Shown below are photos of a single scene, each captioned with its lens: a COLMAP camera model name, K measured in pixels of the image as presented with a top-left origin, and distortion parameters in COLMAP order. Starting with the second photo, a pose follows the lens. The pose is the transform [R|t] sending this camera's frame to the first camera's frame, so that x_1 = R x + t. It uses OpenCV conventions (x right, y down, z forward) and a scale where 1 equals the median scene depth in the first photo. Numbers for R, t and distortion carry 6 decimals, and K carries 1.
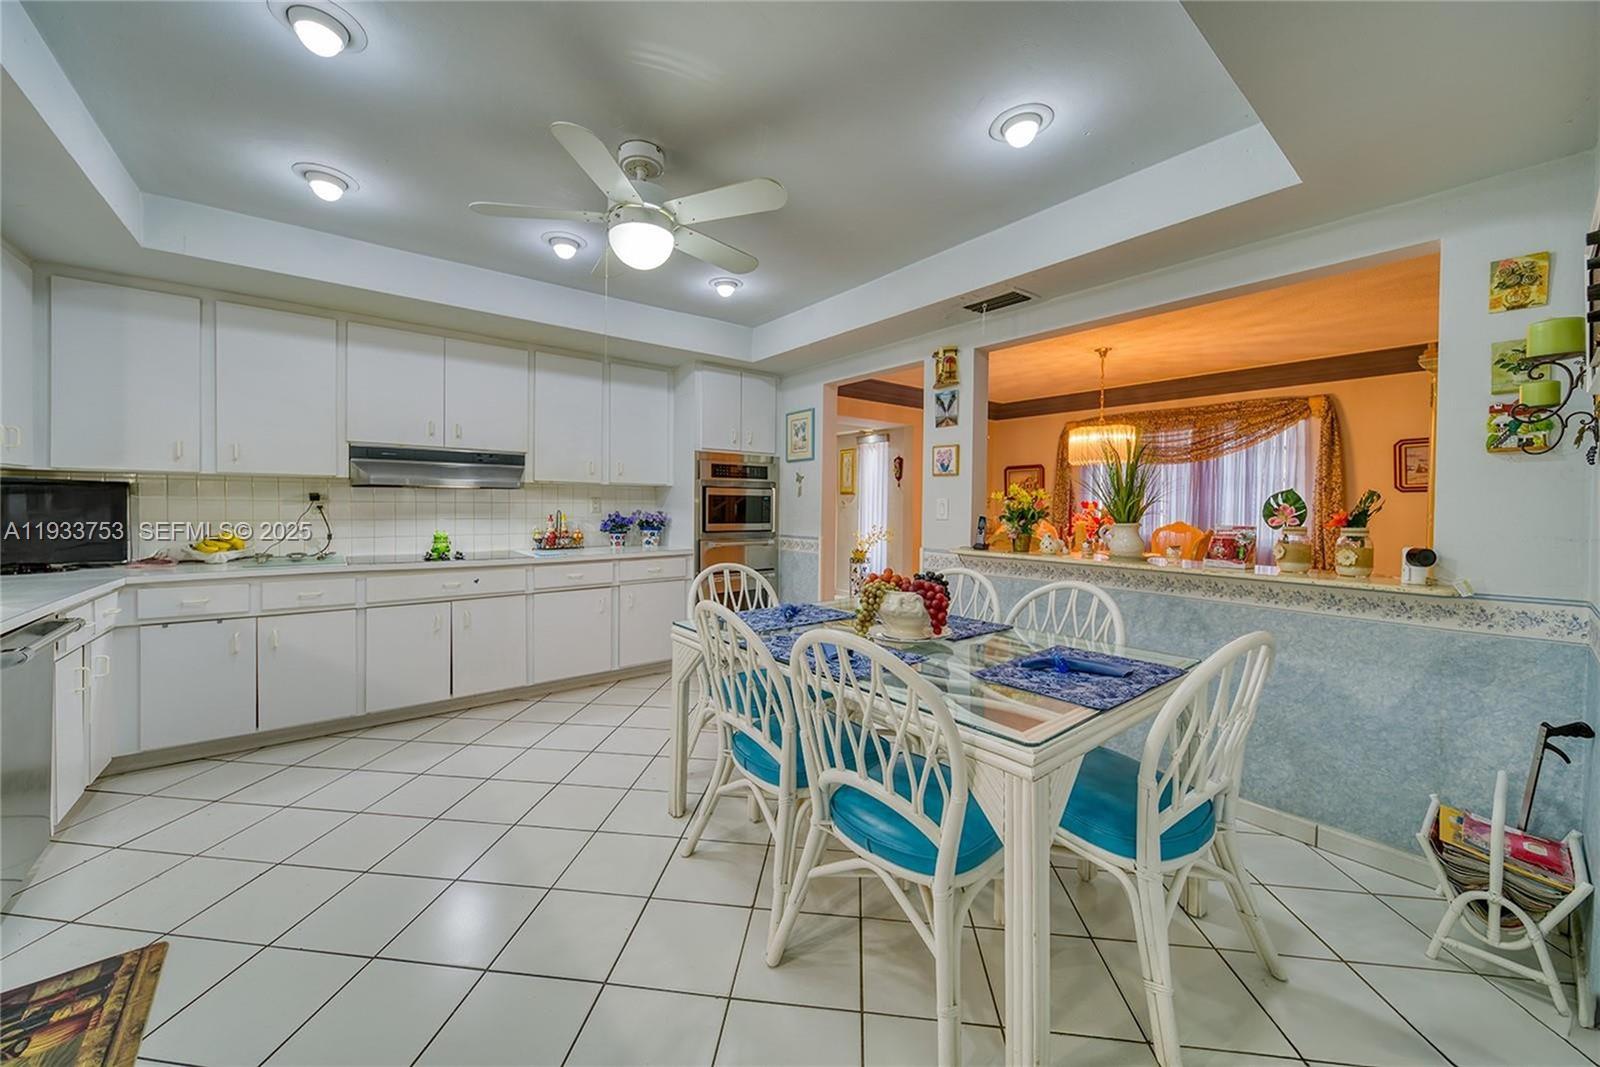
lens RADIAL K [[587.4, 0, 790.5], [0, 587.4, 522.7], [0, 0, 1]] dist [-0.001922, -0.000064]
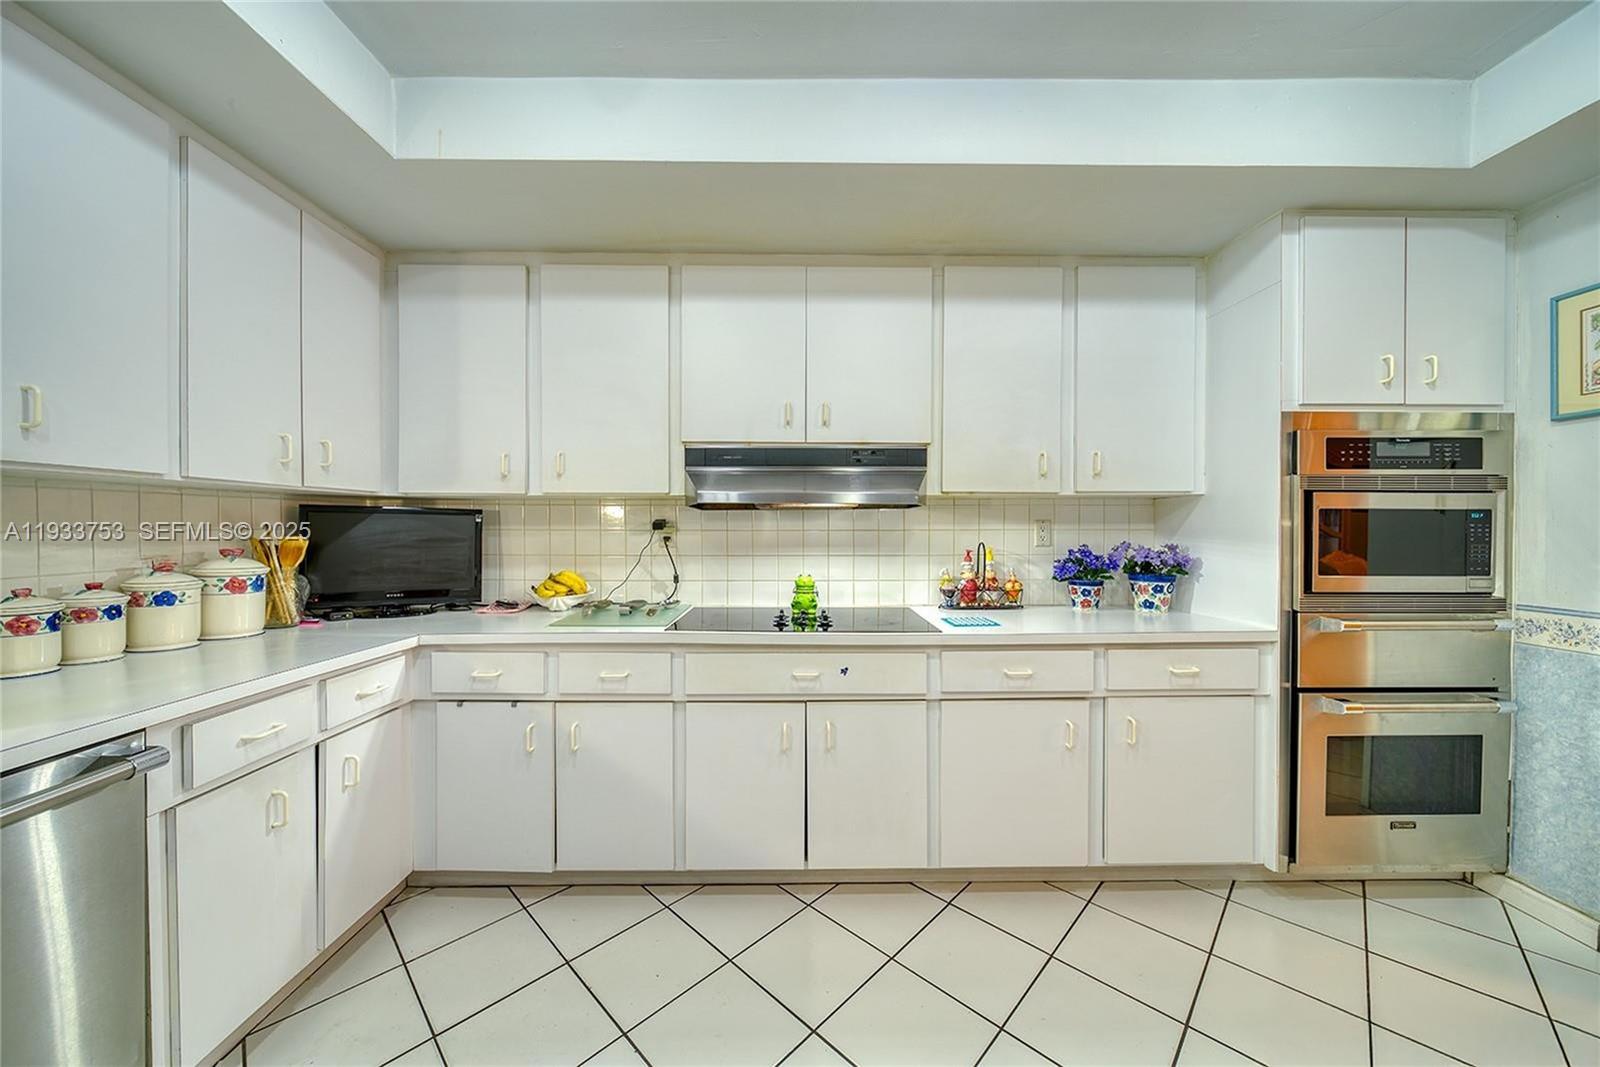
lens RADIAL K [[587.4, 0, 790.5], [0, 587.4, 522.7], [0, 0, 1]] dist [-0.001922, -0.000064]
pose [[0.788621, -0.014687, -0.614704, -0.198427], [-0.012290, 0.999138, -0.039640, -0.016681], [0.614757, 0.038816, 0.787761, 0.452196]]
